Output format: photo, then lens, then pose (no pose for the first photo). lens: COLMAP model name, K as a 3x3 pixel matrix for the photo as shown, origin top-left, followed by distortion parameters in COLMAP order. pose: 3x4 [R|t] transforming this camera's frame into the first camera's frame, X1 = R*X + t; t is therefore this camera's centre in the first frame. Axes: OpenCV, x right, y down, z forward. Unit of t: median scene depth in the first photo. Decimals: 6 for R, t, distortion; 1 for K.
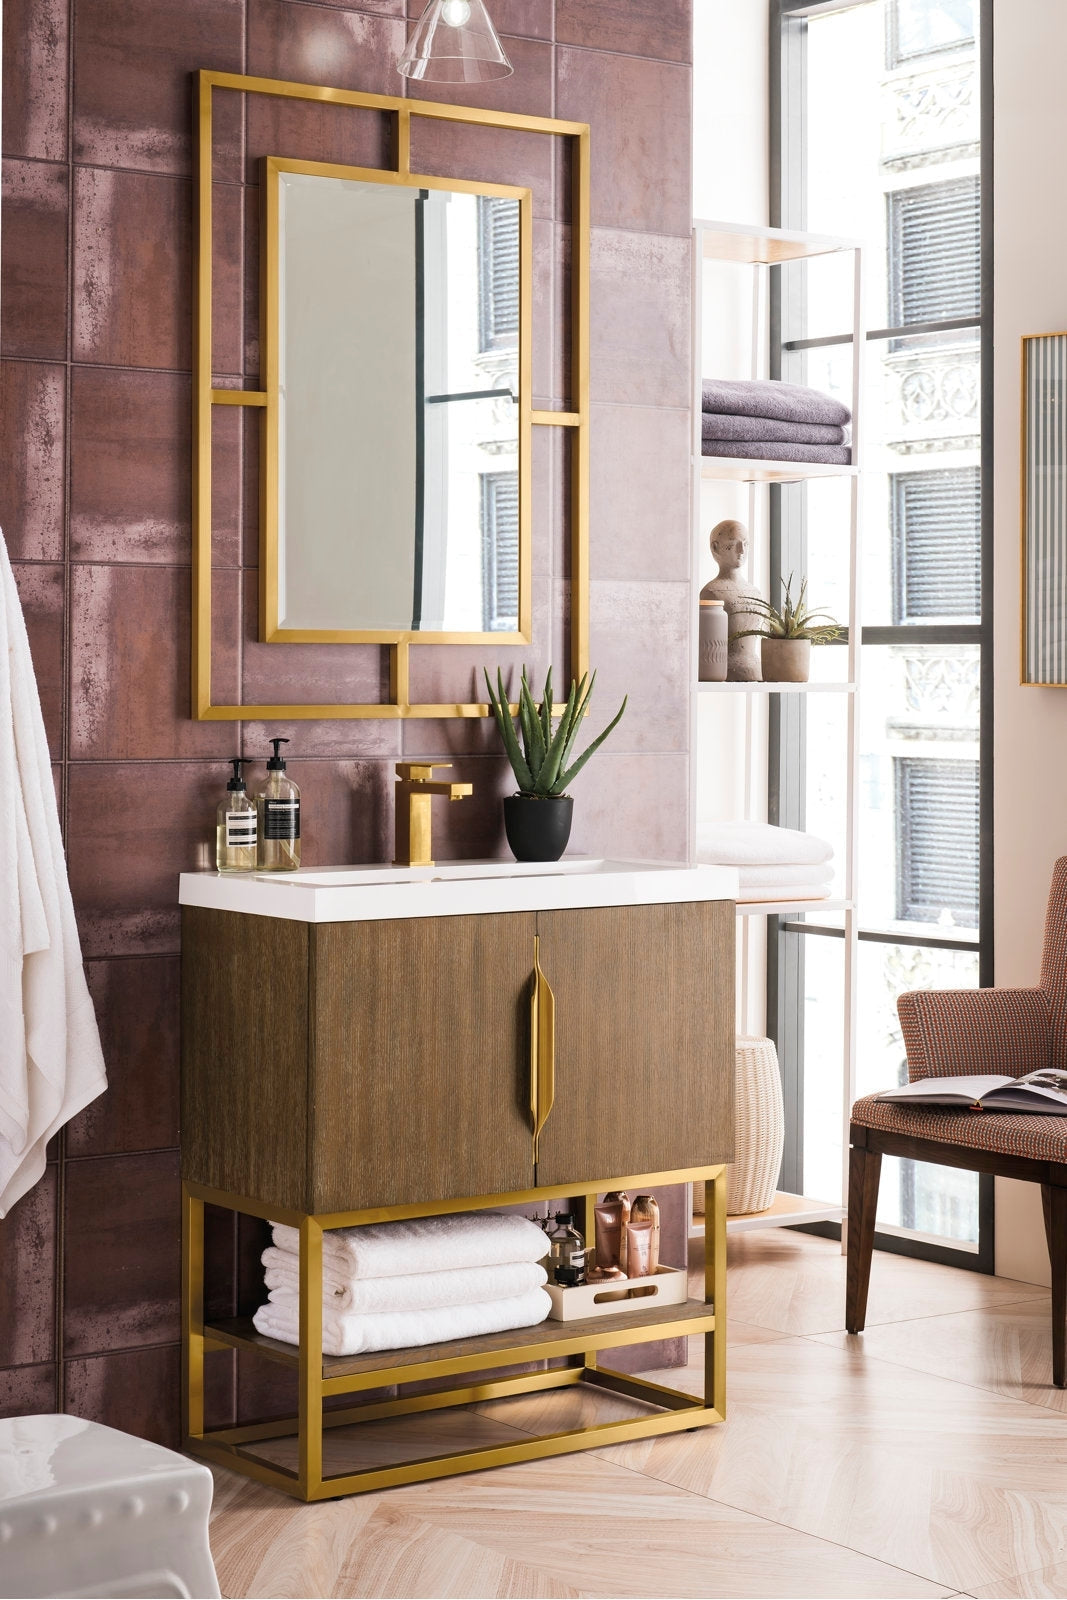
lens RADIAL K [[3048.4, 0, 553.7], [0, 3048.4, 690.5], [0, 0, 1]] dist [0.030010, 0.000000]
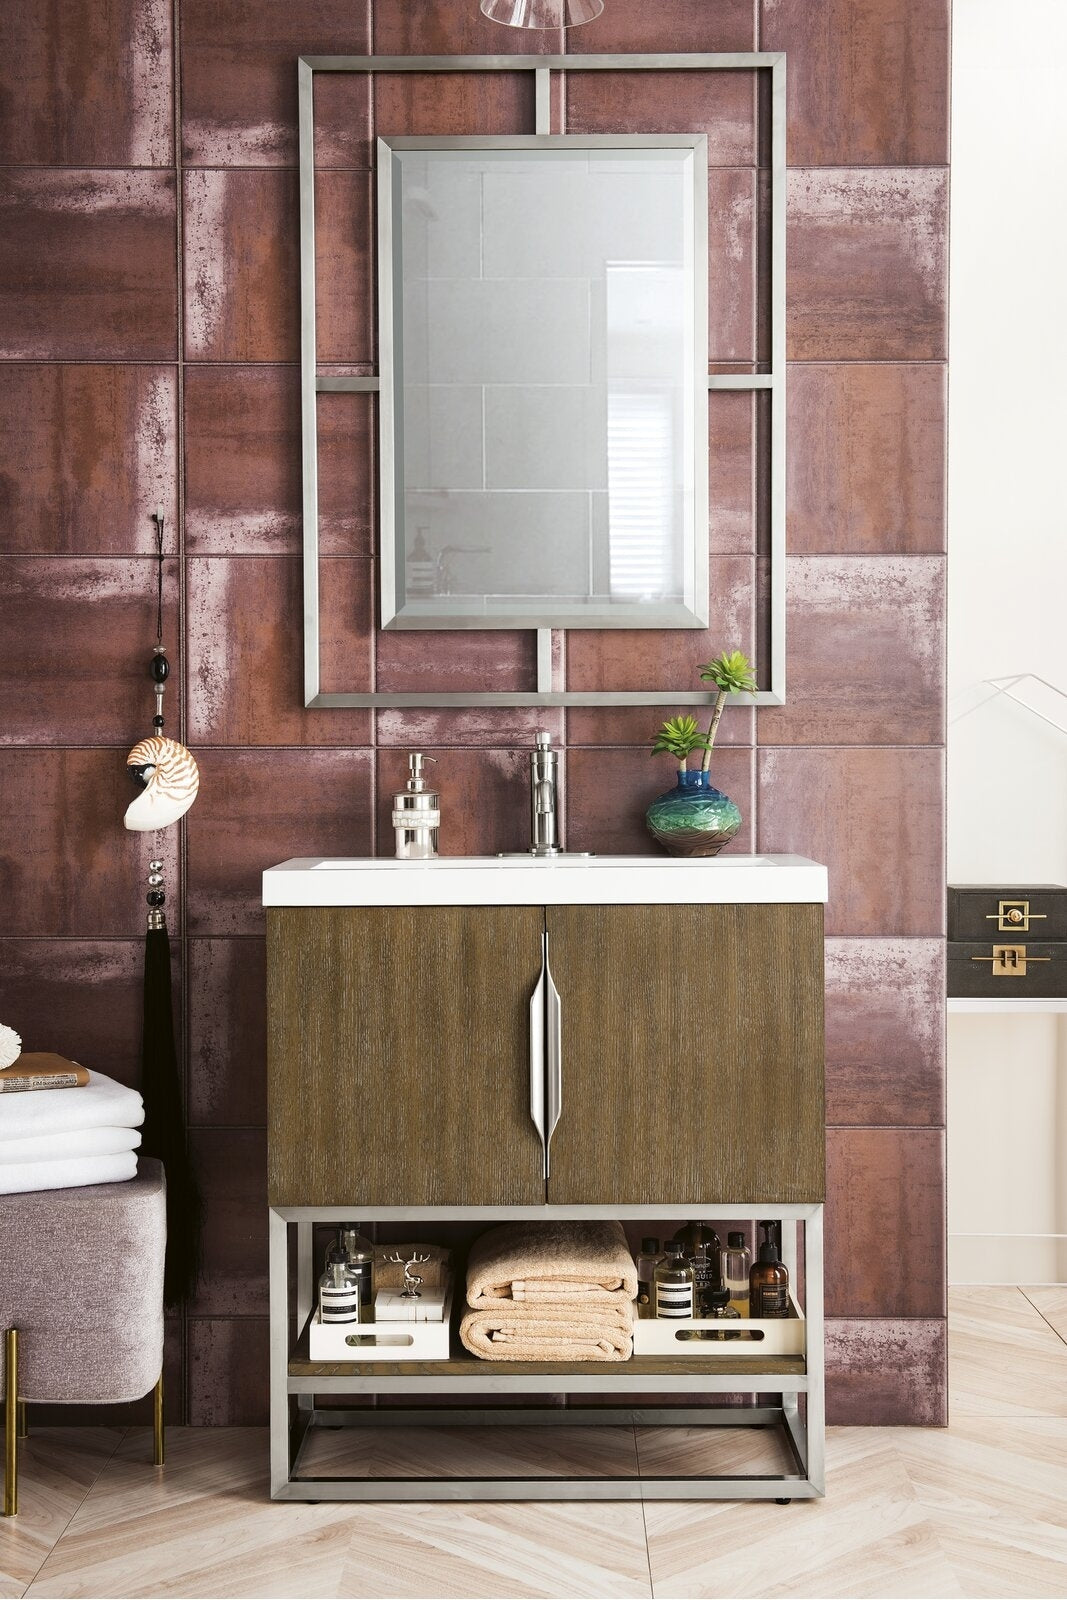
lens RADIAL K [[2374.5, 0, 524.6], [0, 2374.5, 788.4], [0, 0, 1]] dist [0.098726, 0.000000]
pose [[0.795291, 0.008983, -0.606161, 0.424644], [0.002068, 0.999844, 0.017530, 0.023333], [0.606224, -0.015195, 0.795149, 0.419129]]
